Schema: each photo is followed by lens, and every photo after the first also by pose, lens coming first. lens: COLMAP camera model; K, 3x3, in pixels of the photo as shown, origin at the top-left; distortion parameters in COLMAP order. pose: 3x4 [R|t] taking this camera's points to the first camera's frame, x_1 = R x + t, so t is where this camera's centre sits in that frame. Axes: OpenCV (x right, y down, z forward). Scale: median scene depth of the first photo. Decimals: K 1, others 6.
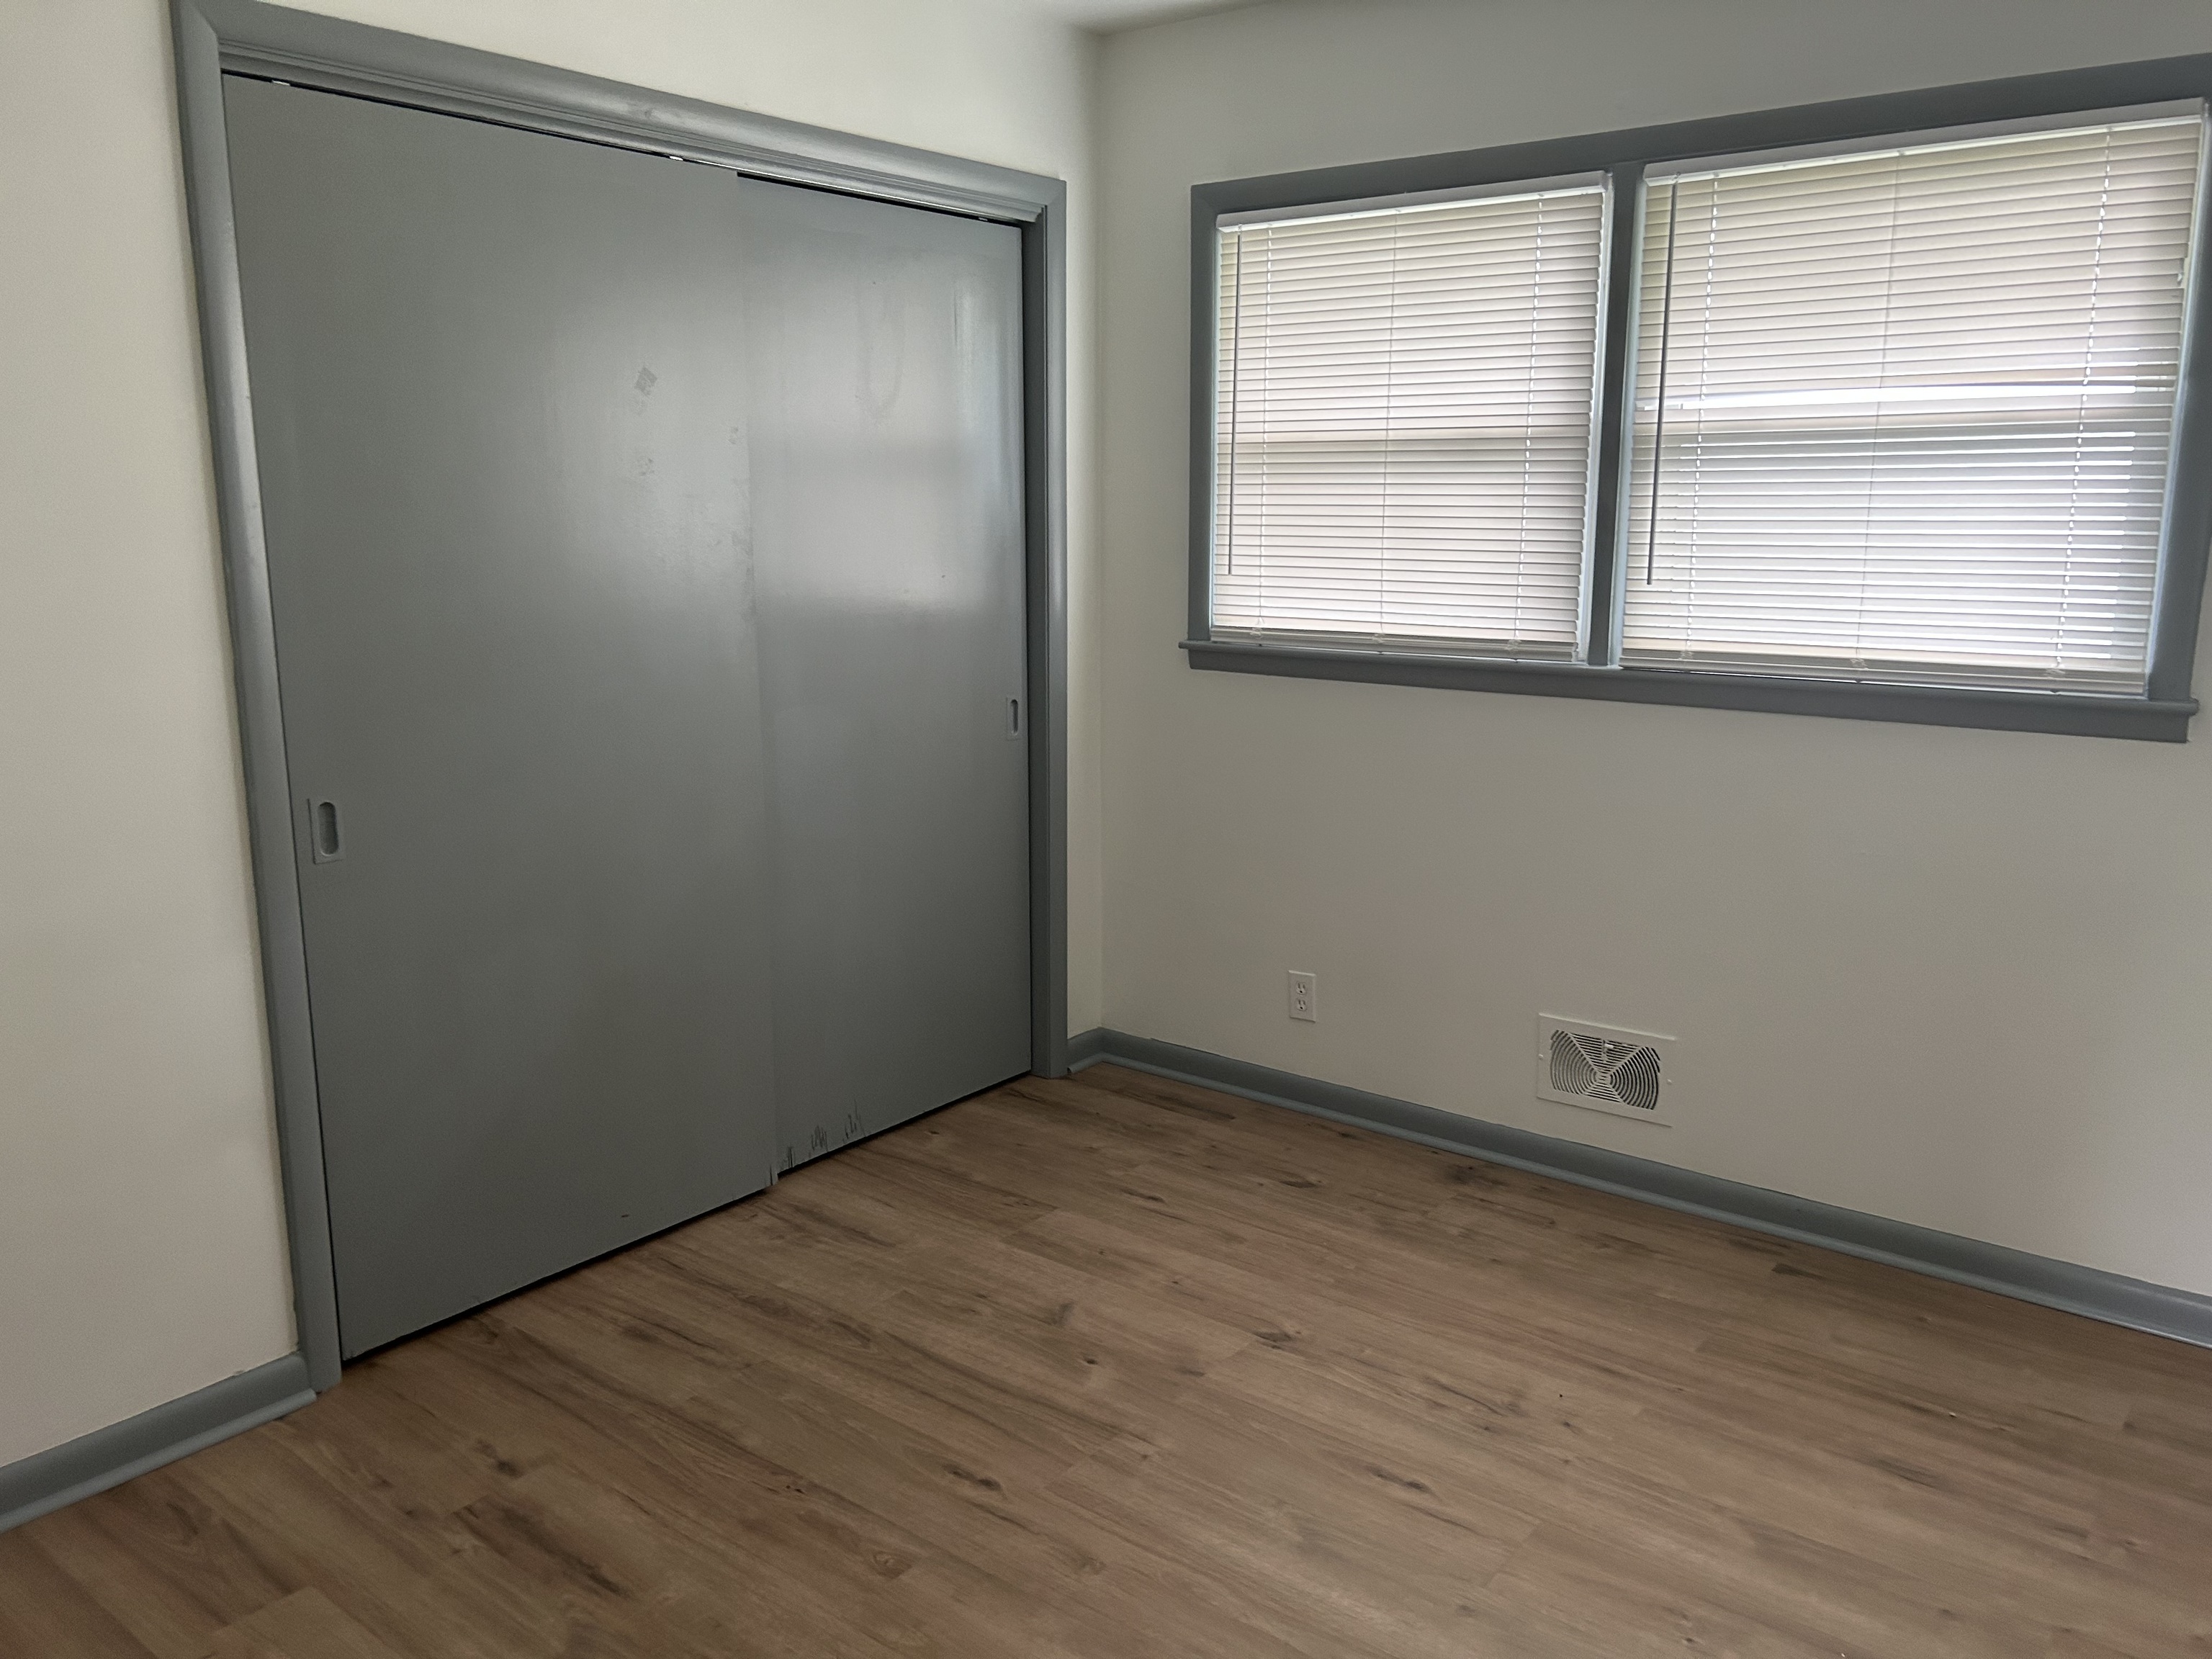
lens RADIAL K [[1652.9, 0, 1194.4], [0, 1652.9, 833.6], [0, 0, 1]] dist [0.025662, -0.031294]
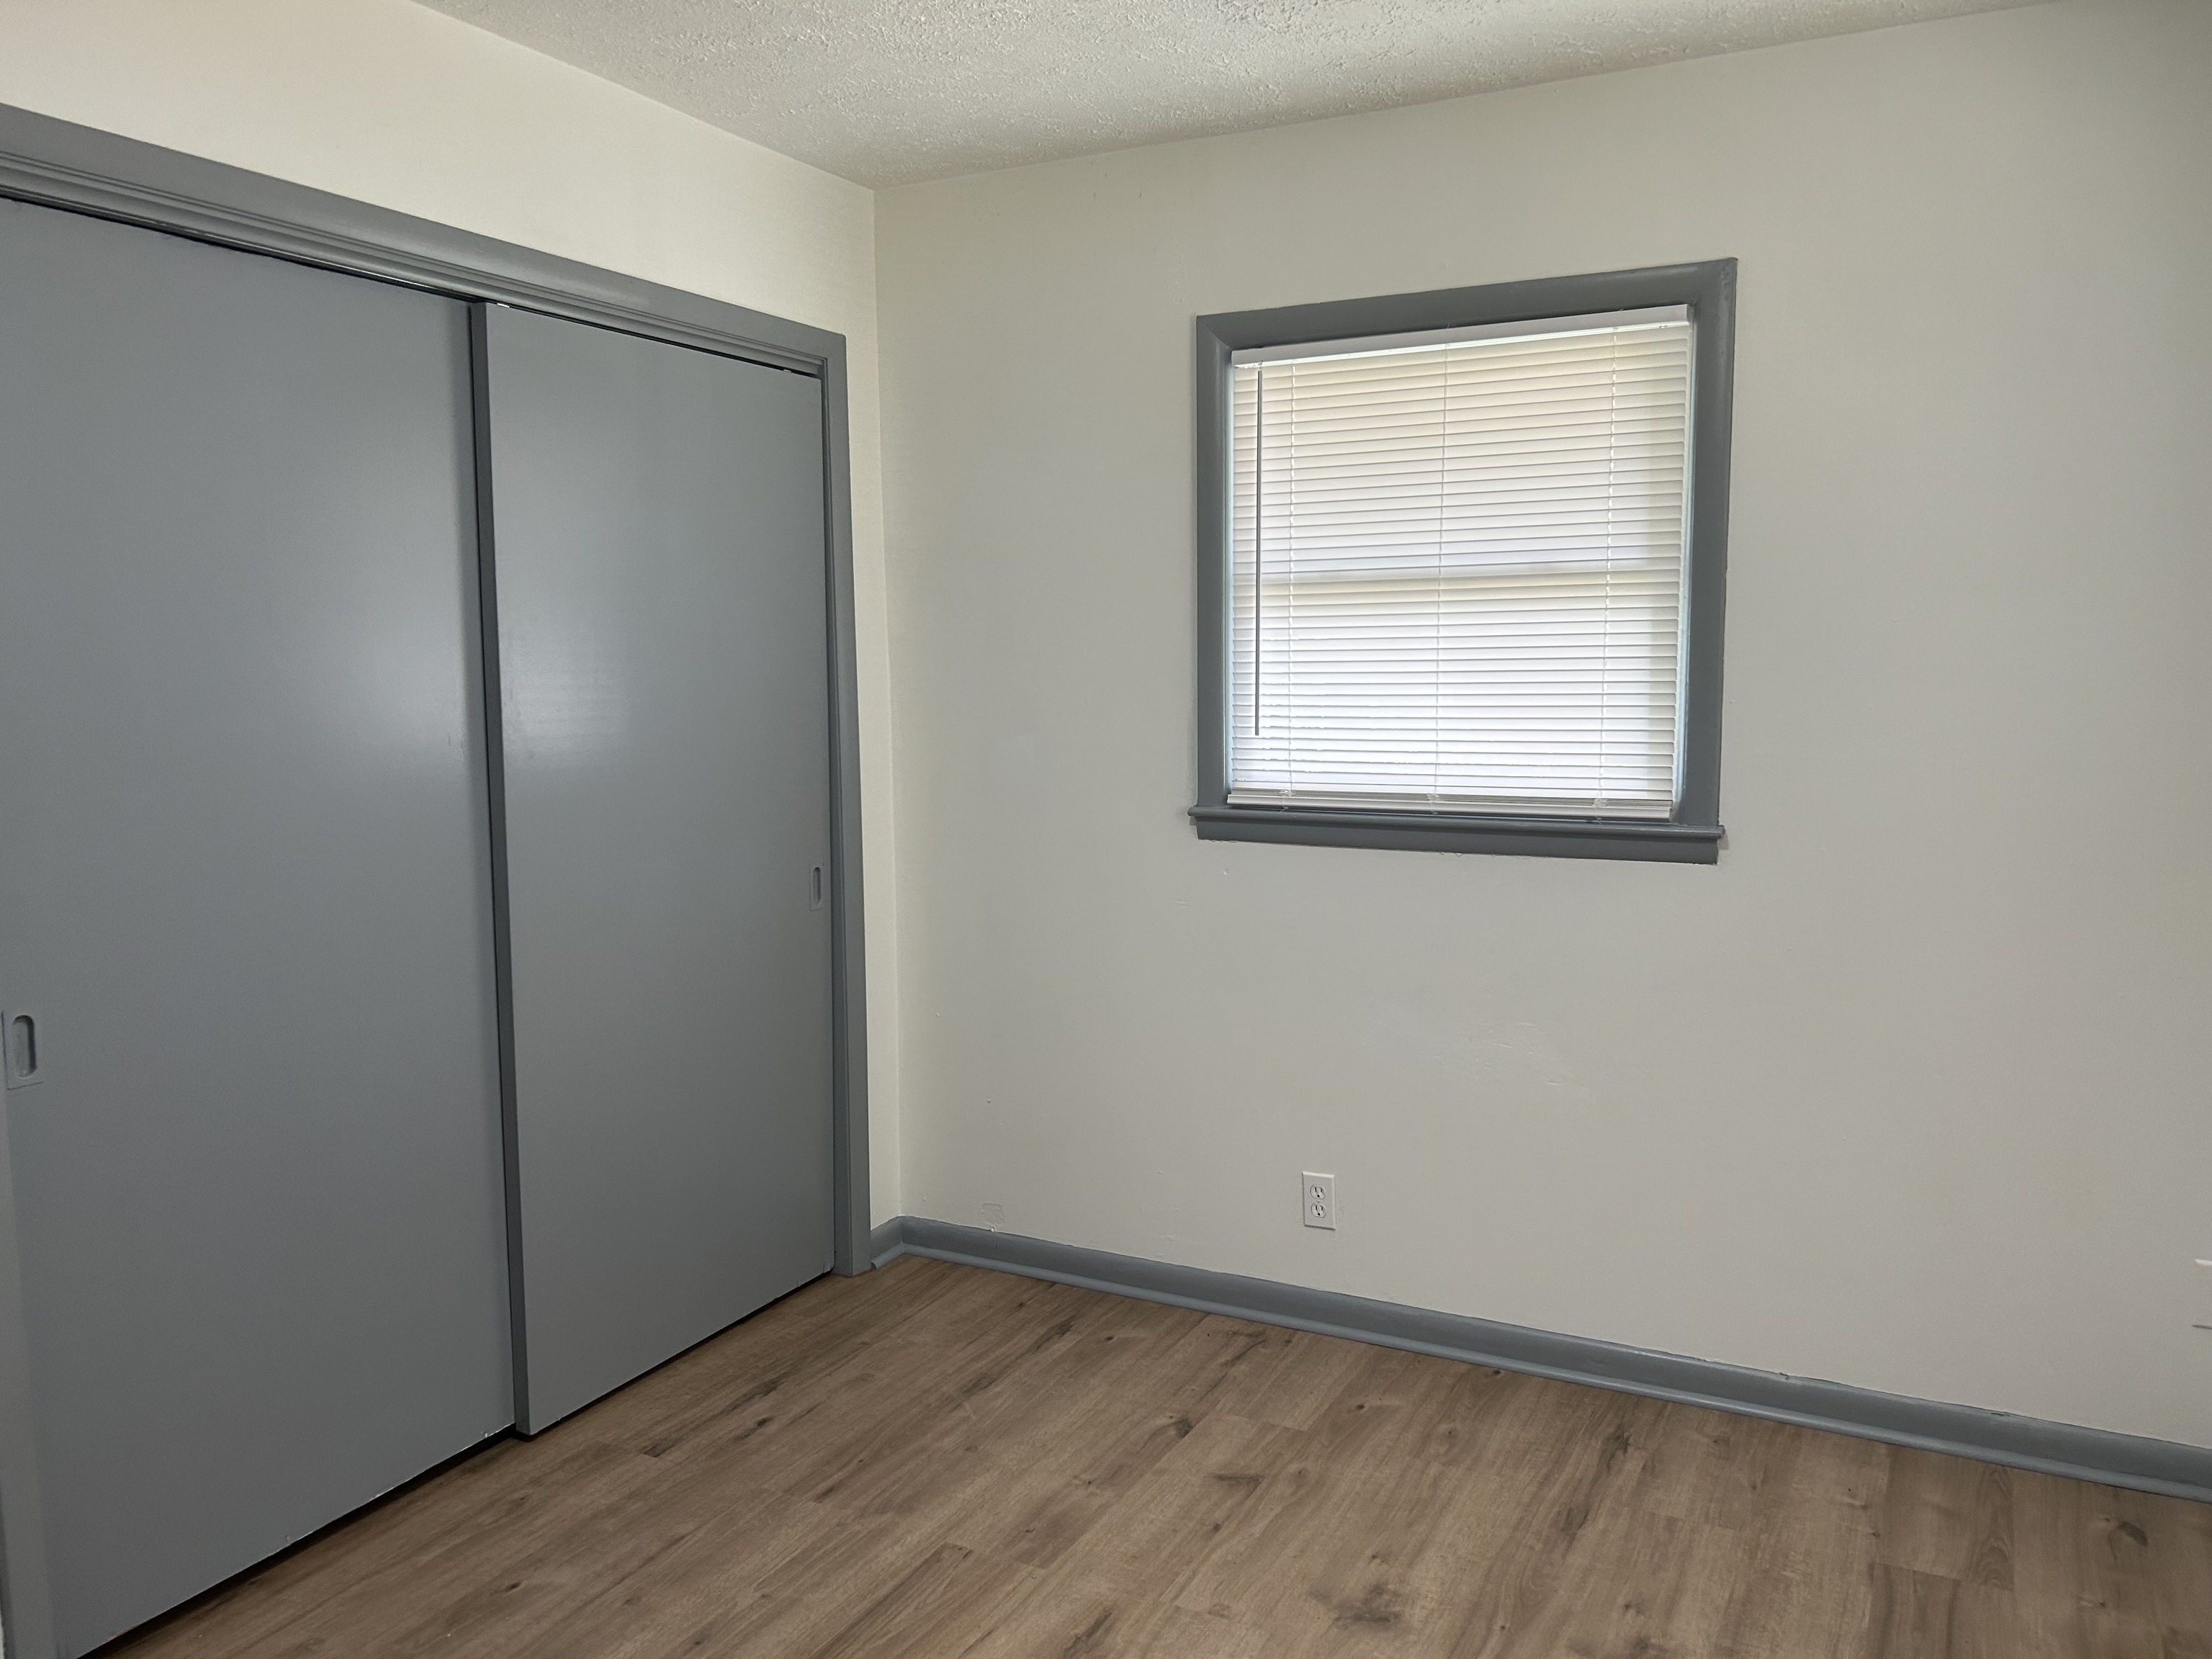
lens RADIAL K [[1652.9, 0, 1109.1], [0, 1652.9, 813.8], [0, 0, 1]] dist [0.025662, -0.031294]
pose [[0.989367, -0.030794, 0.142145, -0.167828], [0.044957, 0.994217, -0.097529, -0.027103], [-0.138320, 0.102883, 0.985029, 0.114155]]
